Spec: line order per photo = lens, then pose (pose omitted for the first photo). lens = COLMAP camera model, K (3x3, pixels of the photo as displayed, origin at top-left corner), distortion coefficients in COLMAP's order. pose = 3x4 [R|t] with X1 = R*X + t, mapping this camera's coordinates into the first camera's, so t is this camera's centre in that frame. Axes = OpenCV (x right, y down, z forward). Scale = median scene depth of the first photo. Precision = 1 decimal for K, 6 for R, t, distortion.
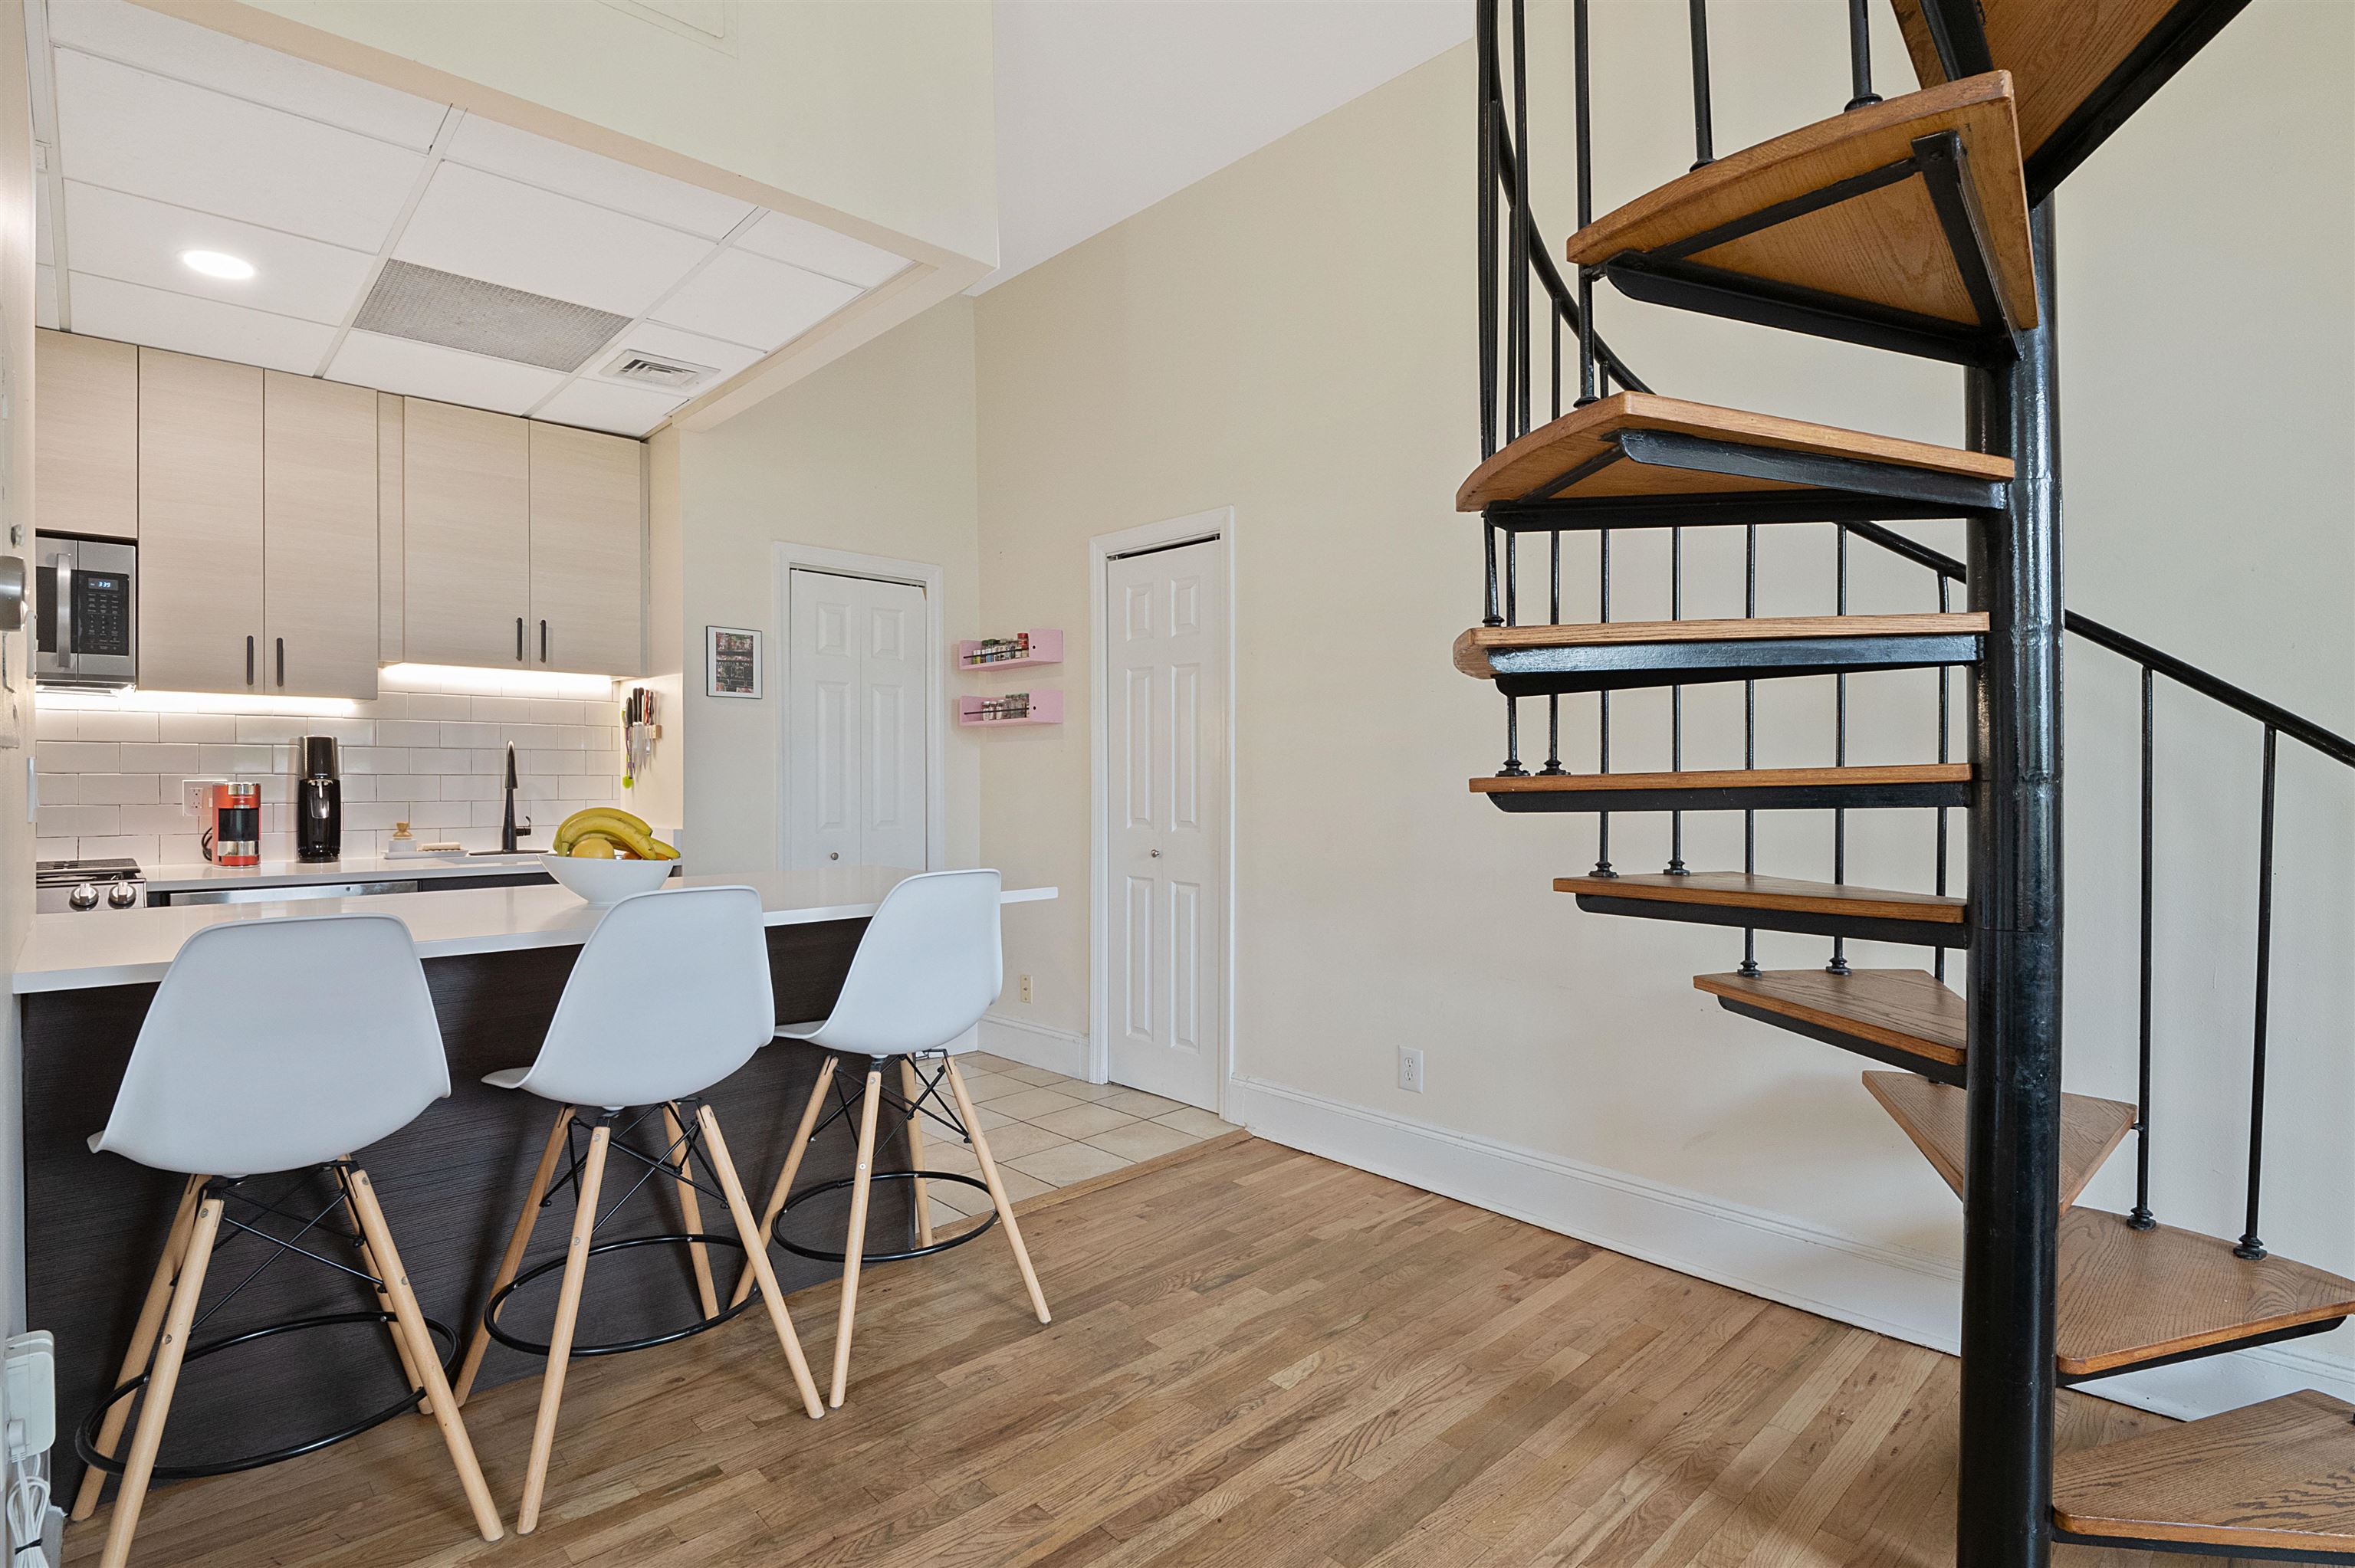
lens RADIAL K [[1144.2, 0, 1177.5], [0, 1144.2, 784.0], [0, 0, 1]] dist [0.026369, -0.034537]
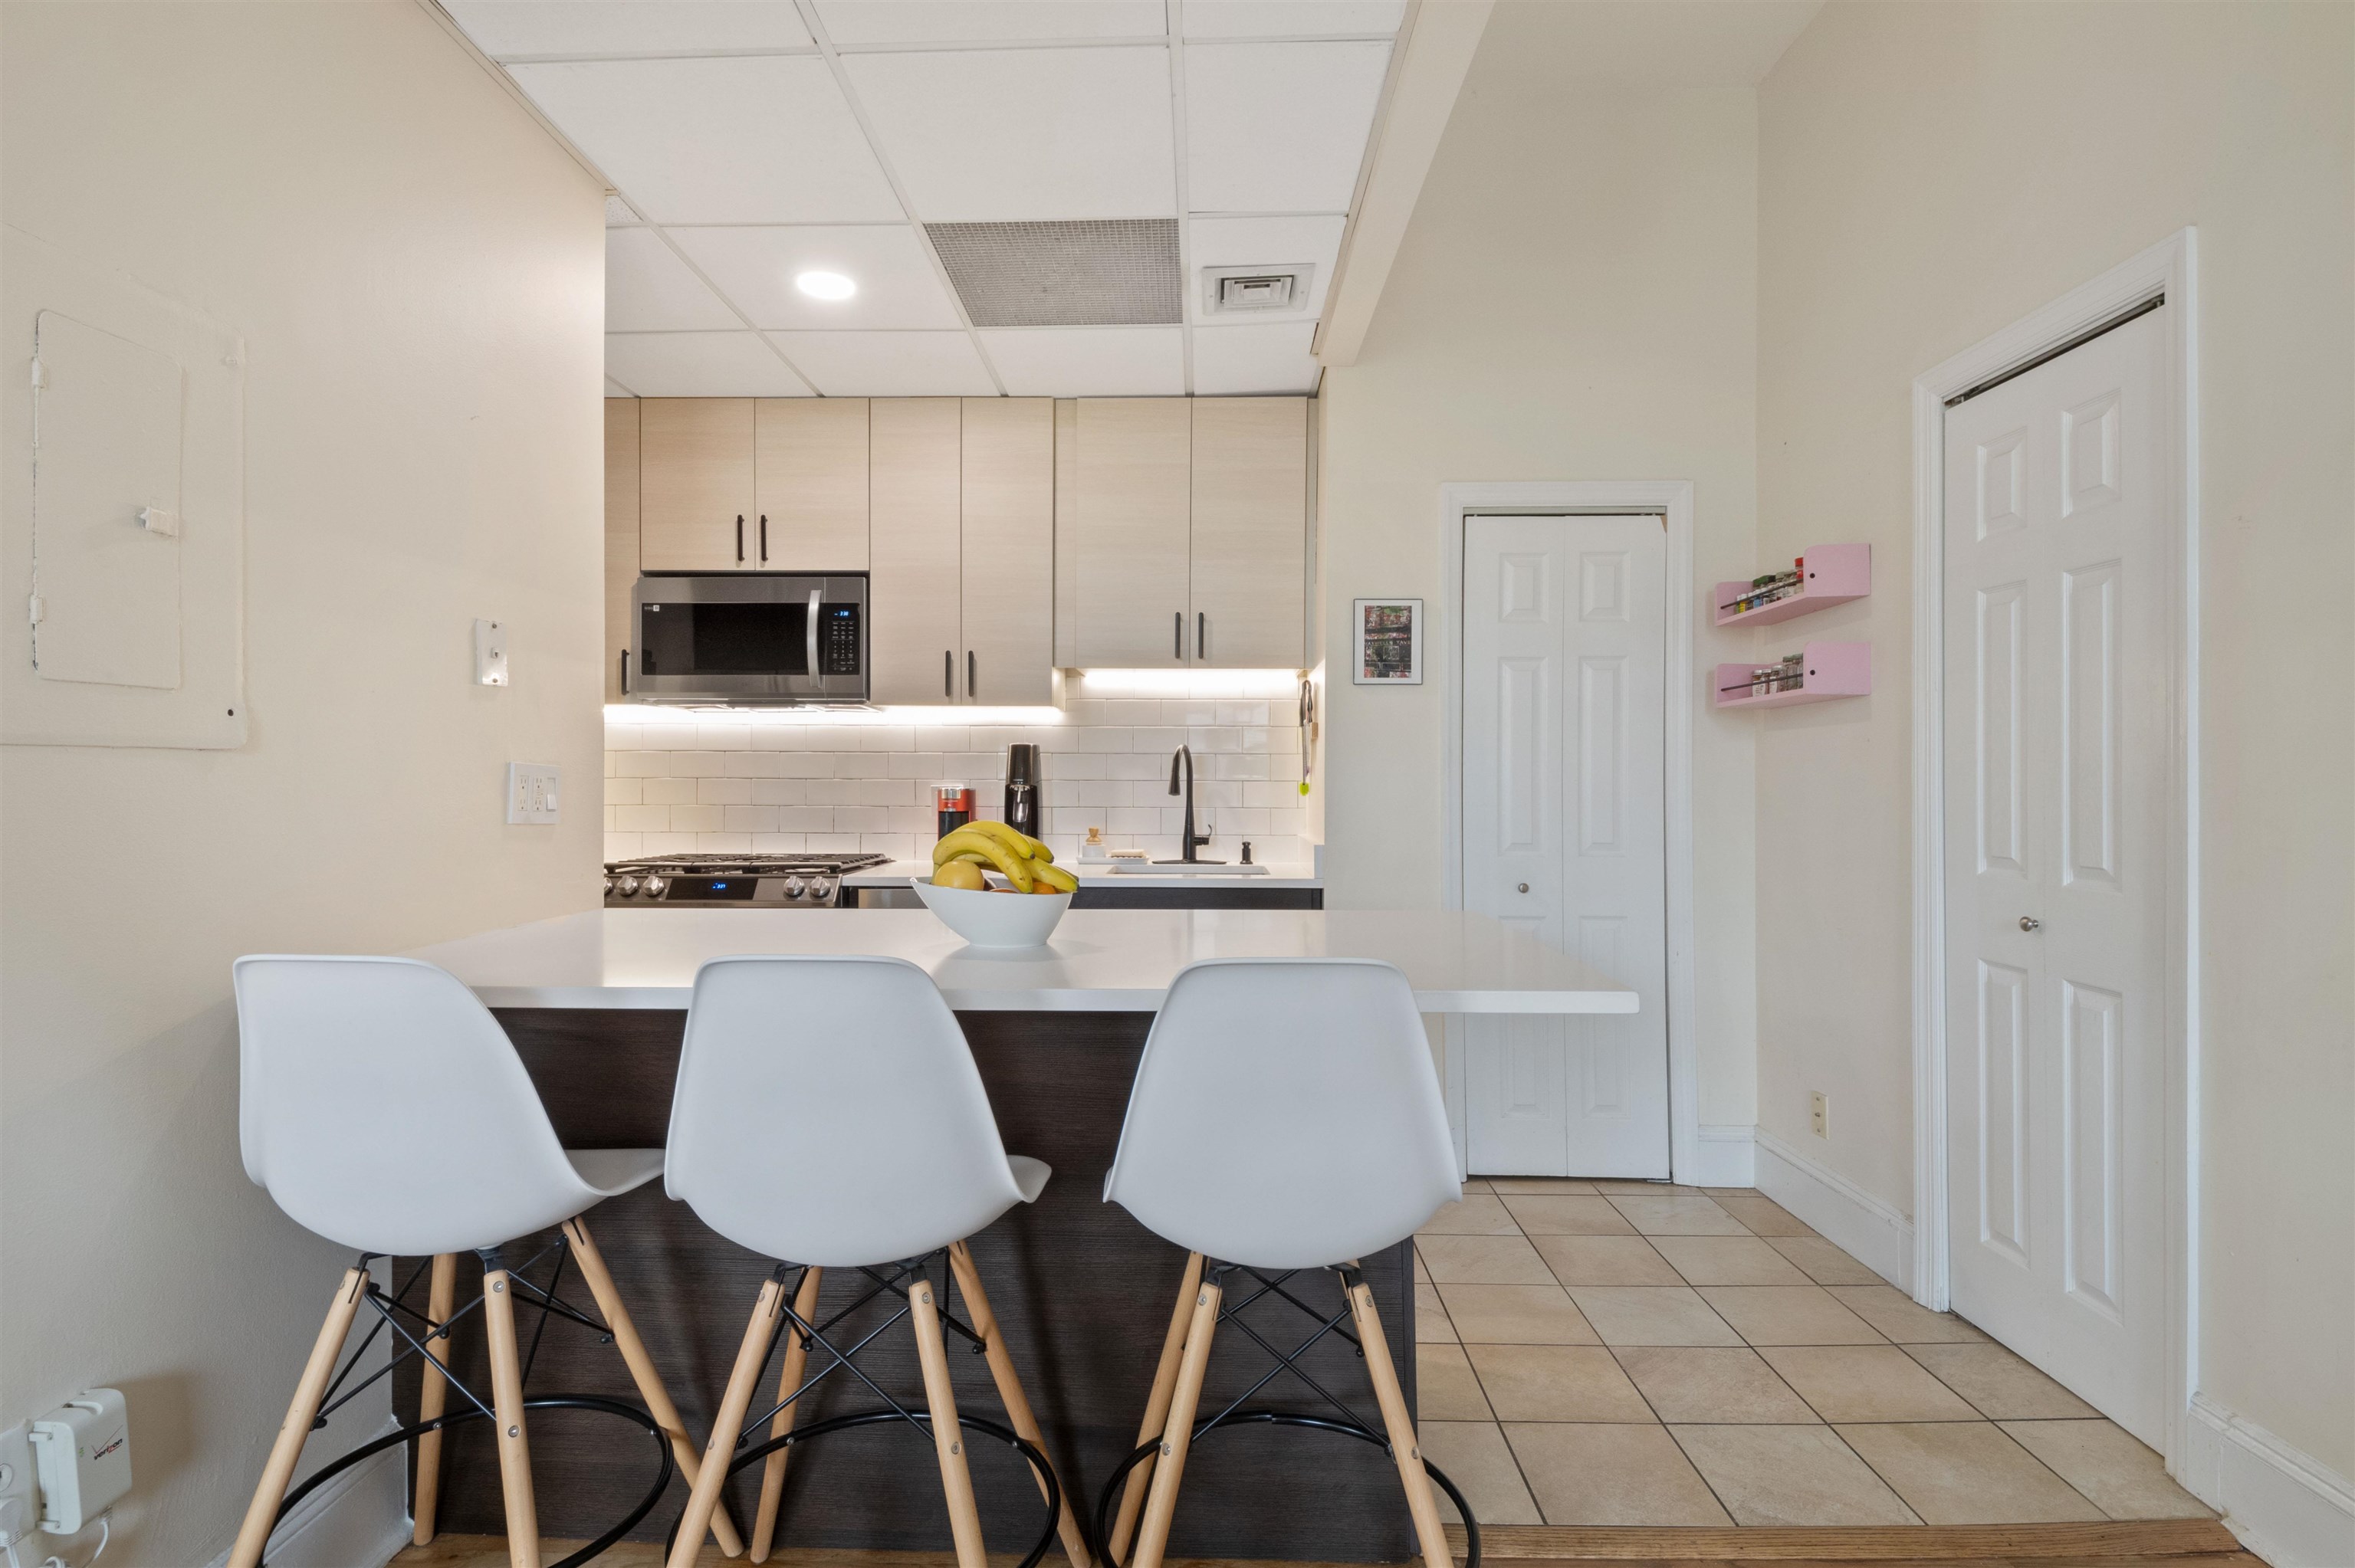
lens RADIAL K [[1154.4, 0, 1177.5], [0, 1154.4, 784.0], [0, 0, 1]] dist [0.047107, -0.031232]
pose [[0.708980, 0.000249, -0.705228, 0.095879], [-0.004776, 0.999979, -0.004448, -0.000923], [0.705212, 0.006522, 0.708966, 0.357738]]
